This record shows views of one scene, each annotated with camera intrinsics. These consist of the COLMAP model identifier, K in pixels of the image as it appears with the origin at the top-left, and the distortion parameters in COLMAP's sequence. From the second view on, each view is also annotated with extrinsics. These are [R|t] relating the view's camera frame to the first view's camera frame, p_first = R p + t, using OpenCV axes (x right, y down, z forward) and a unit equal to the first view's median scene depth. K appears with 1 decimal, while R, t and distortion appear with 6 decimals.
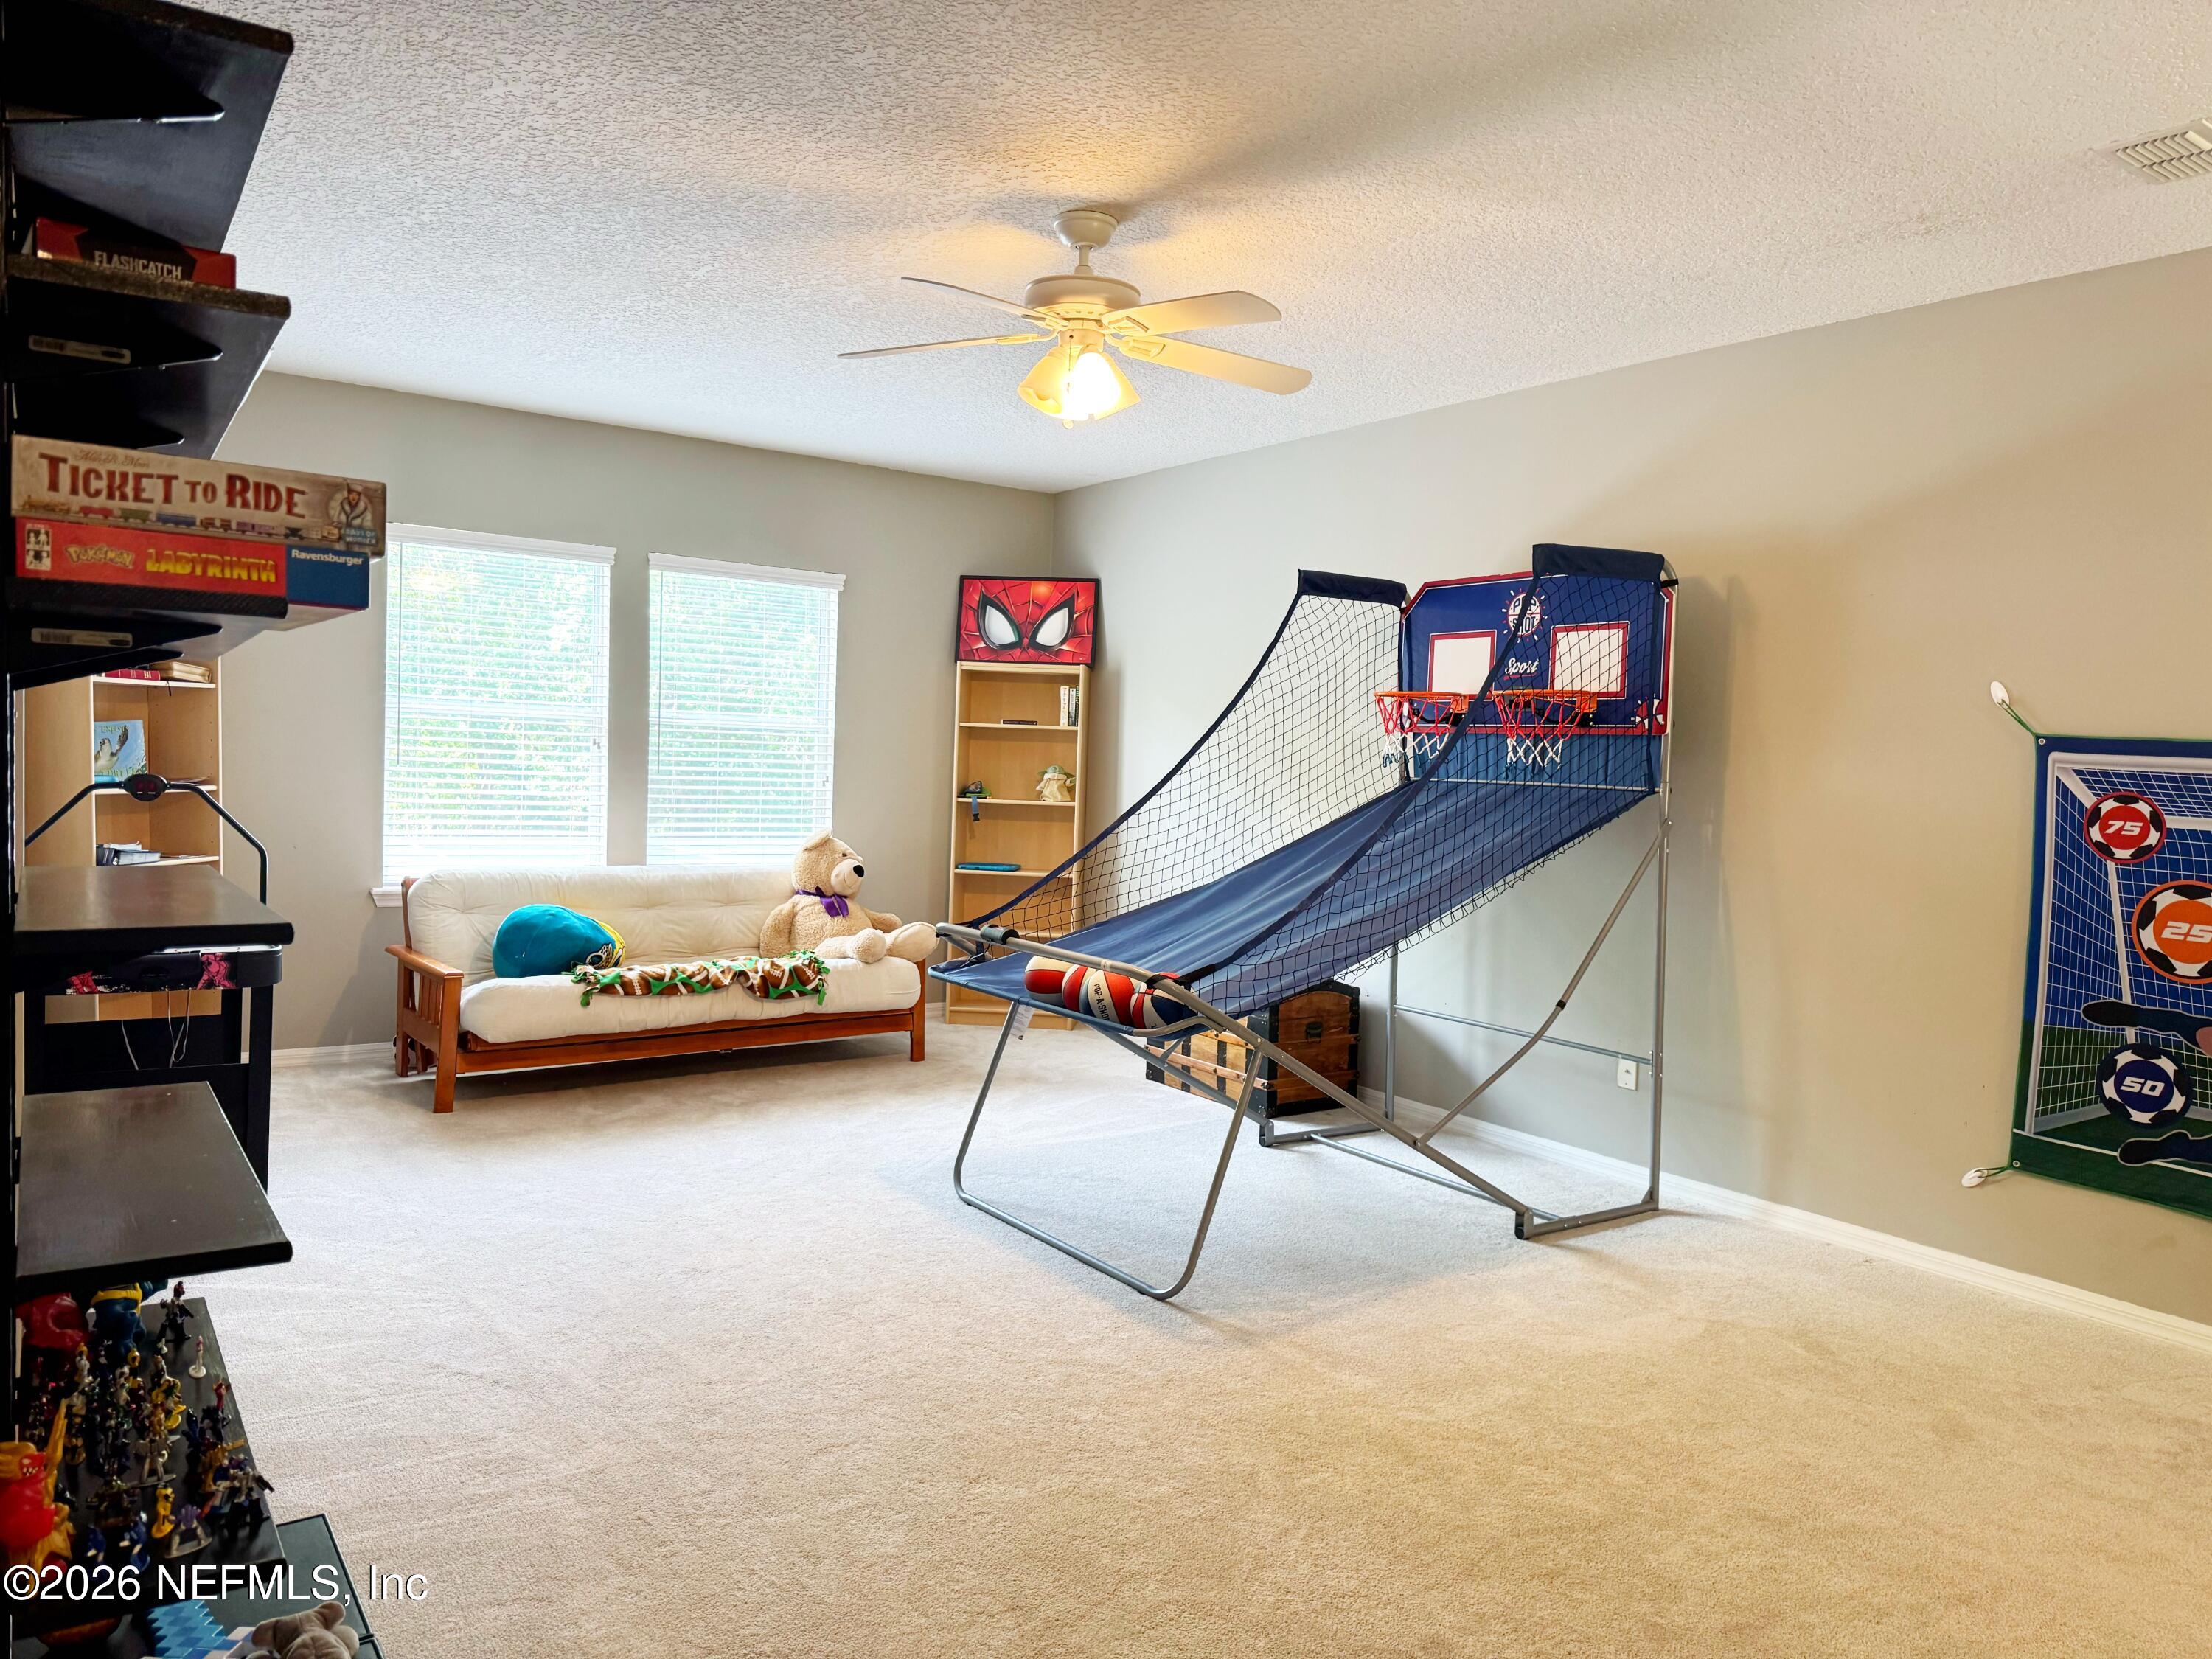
lens RADIAL K [[1544.1, 0, 1067.0], [0, 1544.1, 835.5], [0, 0, 1]] dist [-0.013268, -0.008217]
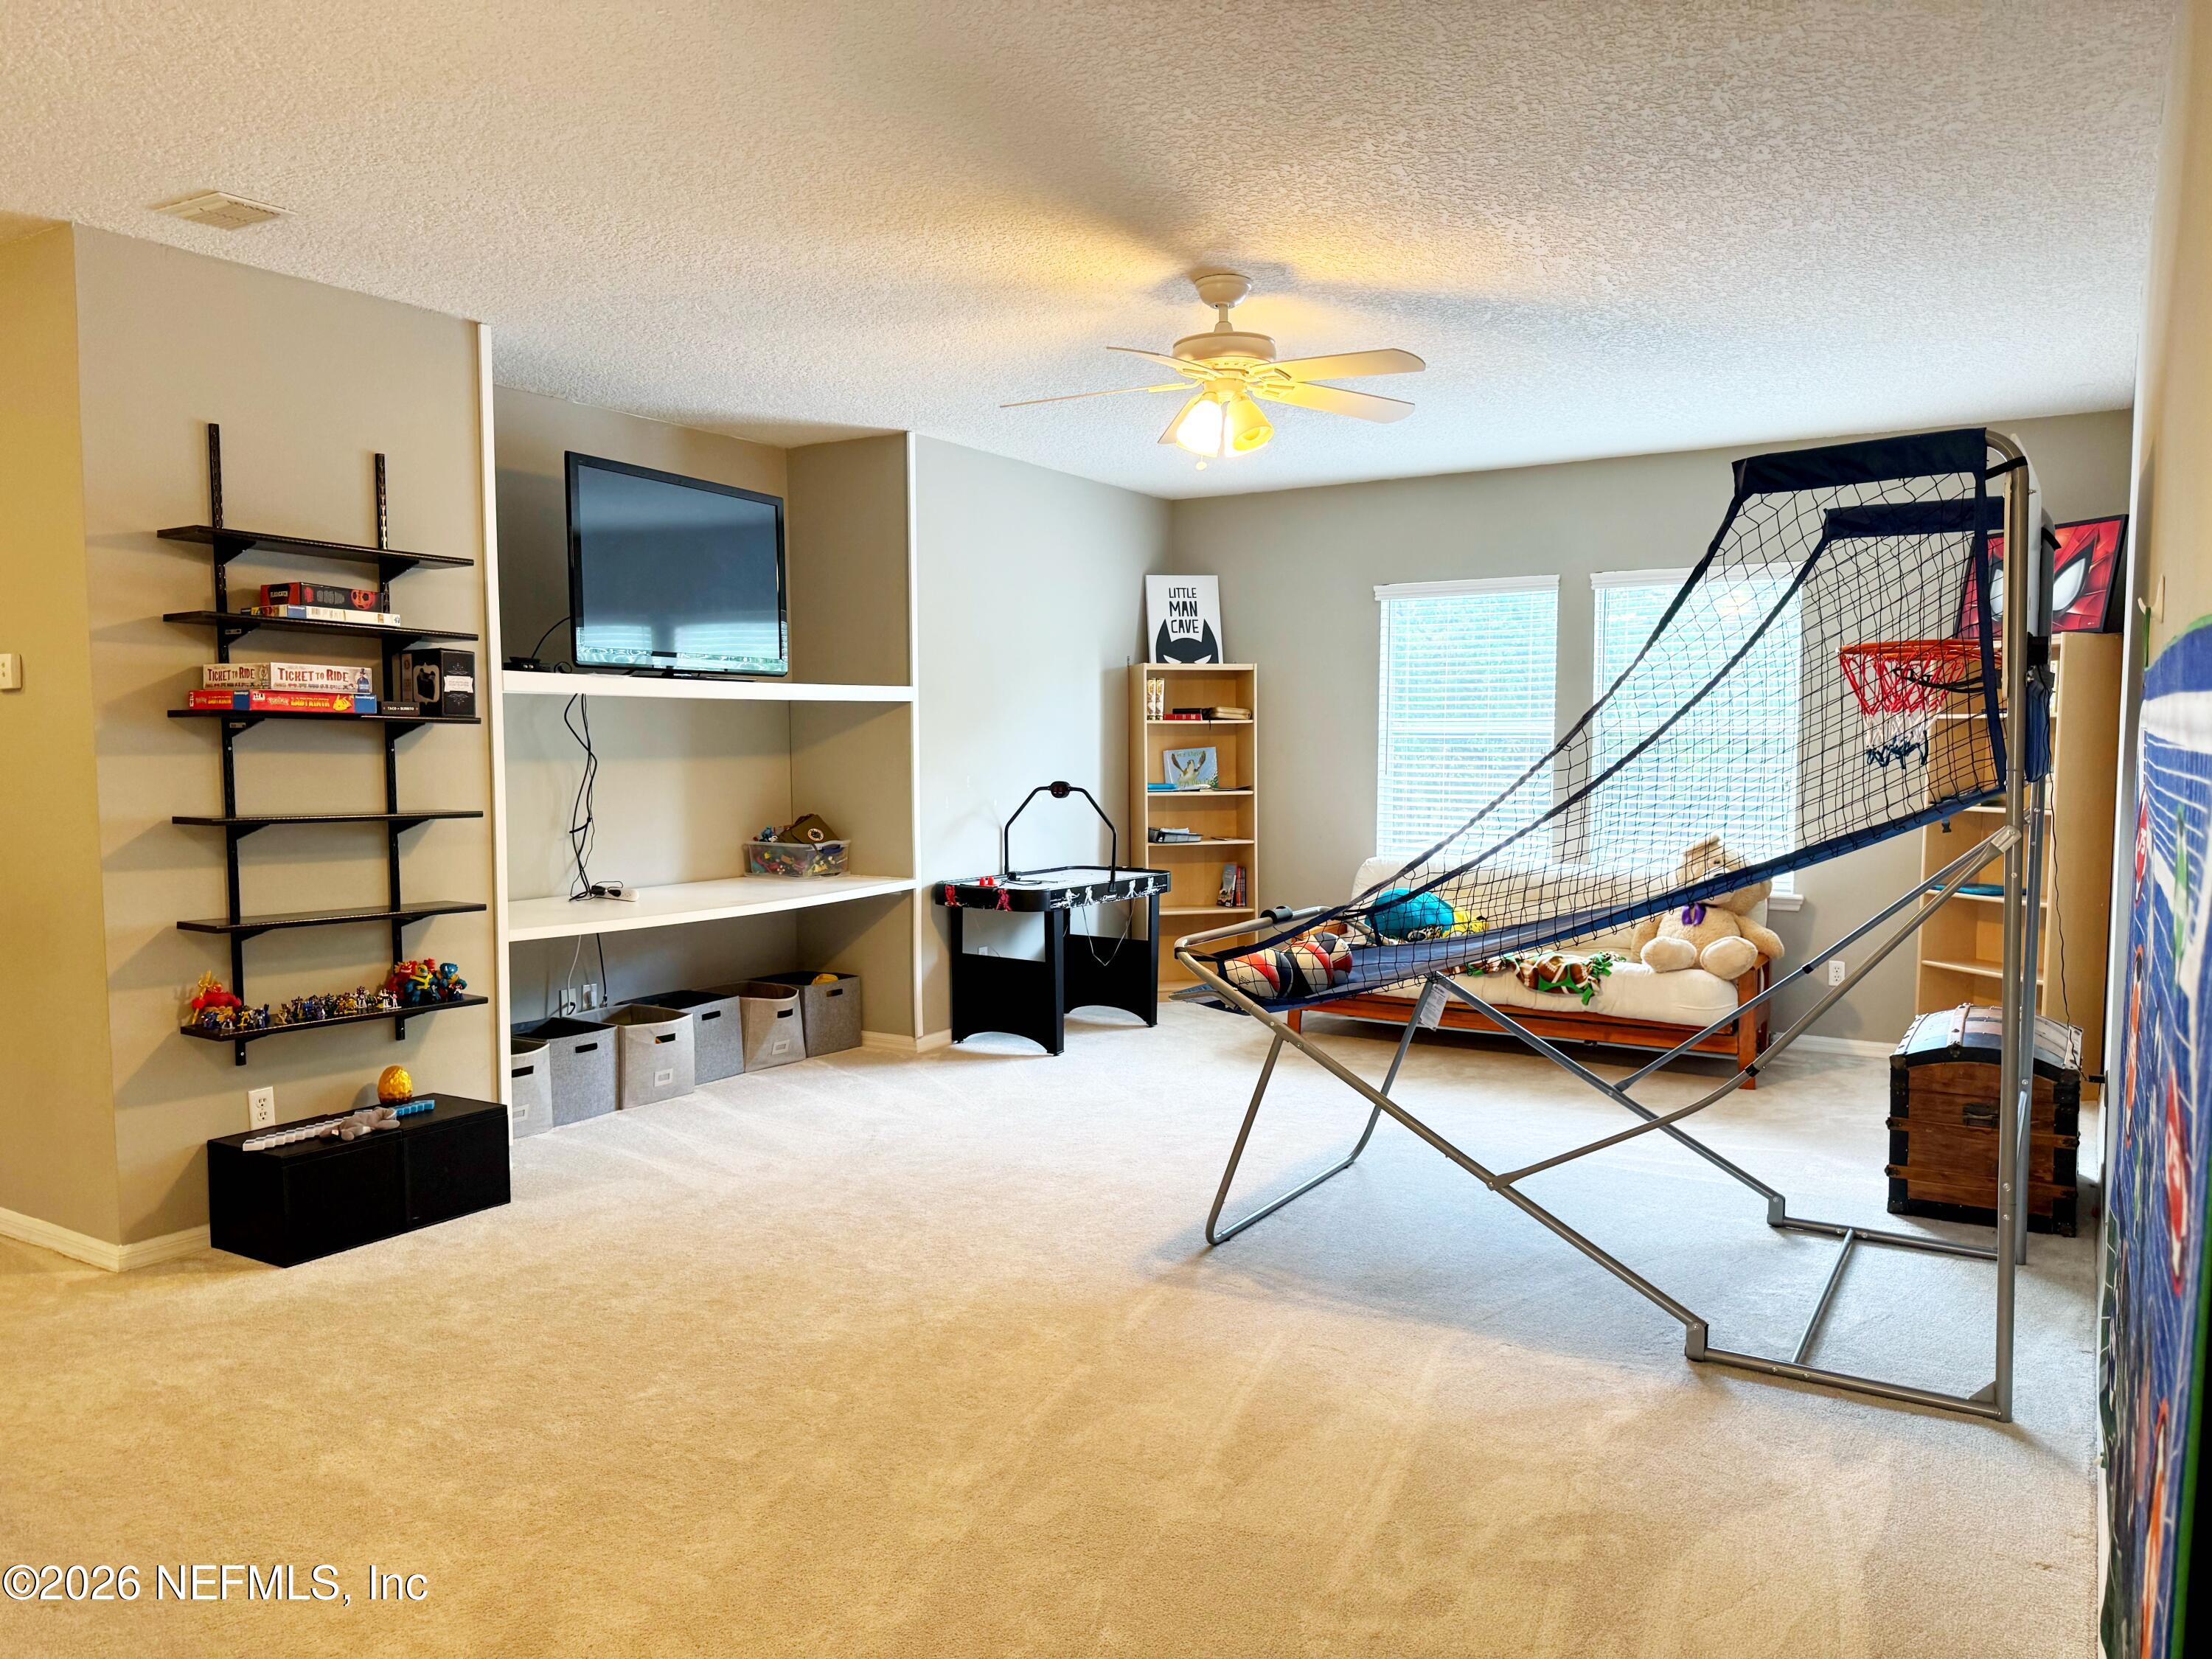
lens RADIAL K [[1544.1, 0, 1067.0], [0, 1544.1, 835.5], [0, 0, 1]] dist [-0.013268, -0.008217]
pose [[0.379121, 0.018589, -0.925160, 0.725162], [-0.031321, 0.999483, 0.007248, 0.002675], [0.924817, 0.026229, 0.379508, 0.333384]]
